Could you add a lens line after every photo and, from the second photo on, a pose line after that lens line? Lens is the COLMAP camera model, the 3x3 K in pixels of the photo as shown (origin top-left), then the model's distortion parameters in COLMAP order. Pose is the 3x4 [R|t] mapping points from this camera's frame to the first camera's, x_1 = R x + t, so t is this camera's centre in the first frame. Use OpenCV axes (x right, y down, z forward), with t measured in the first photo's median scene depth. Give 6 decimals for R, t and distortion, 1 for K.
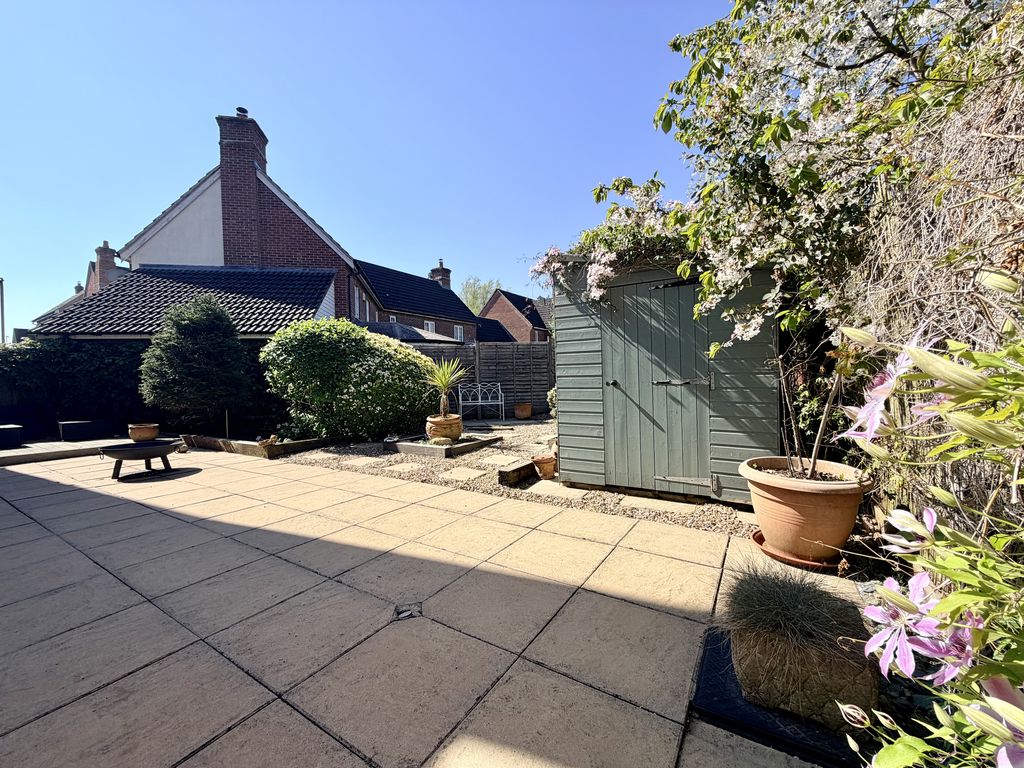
lens RADIAL K [[410.6, 0, 510.0], [0, 410.6, 386.7], [0, 0, 1]] dist [0.000235, 0.000369]
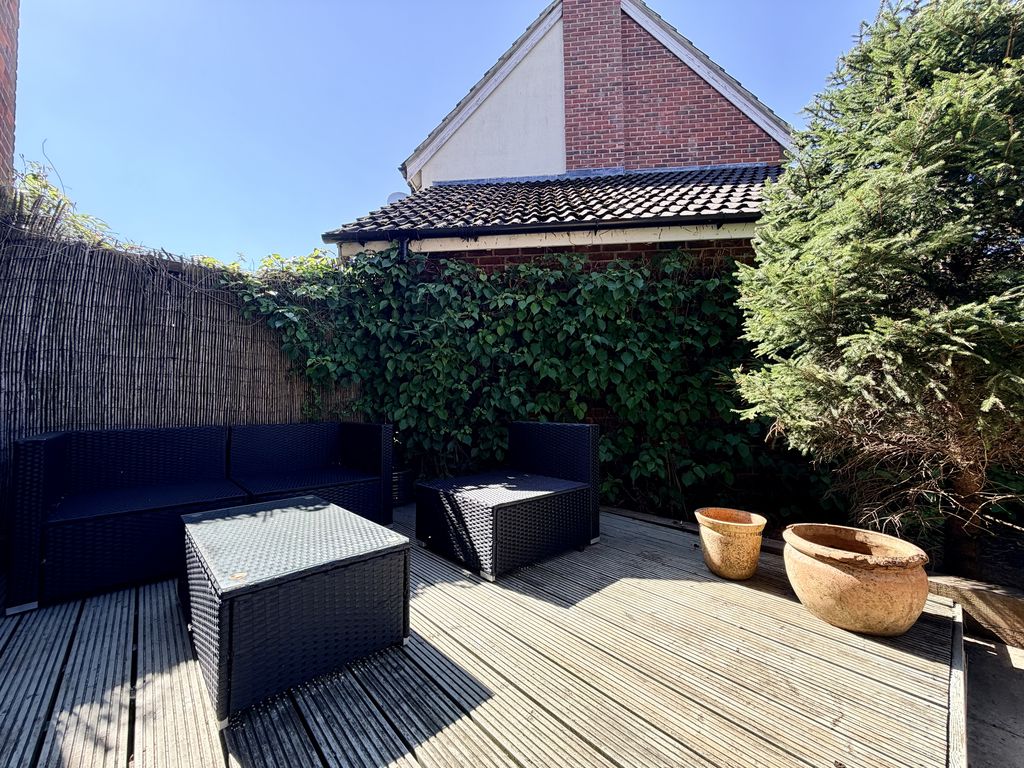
lens RADIAL K [[410.6, 0, 513.8], [0, 410.6, 382.5], [0, 0, 1]] dist [0.000235, 0.000369]
pose [[0.963129, 0.001250, -0.269037, -0.863152], [-0.014886, 0.998705, -0.048650, 0.022908], [0.268628, 0.050861, 0.961900, 0.655435]]
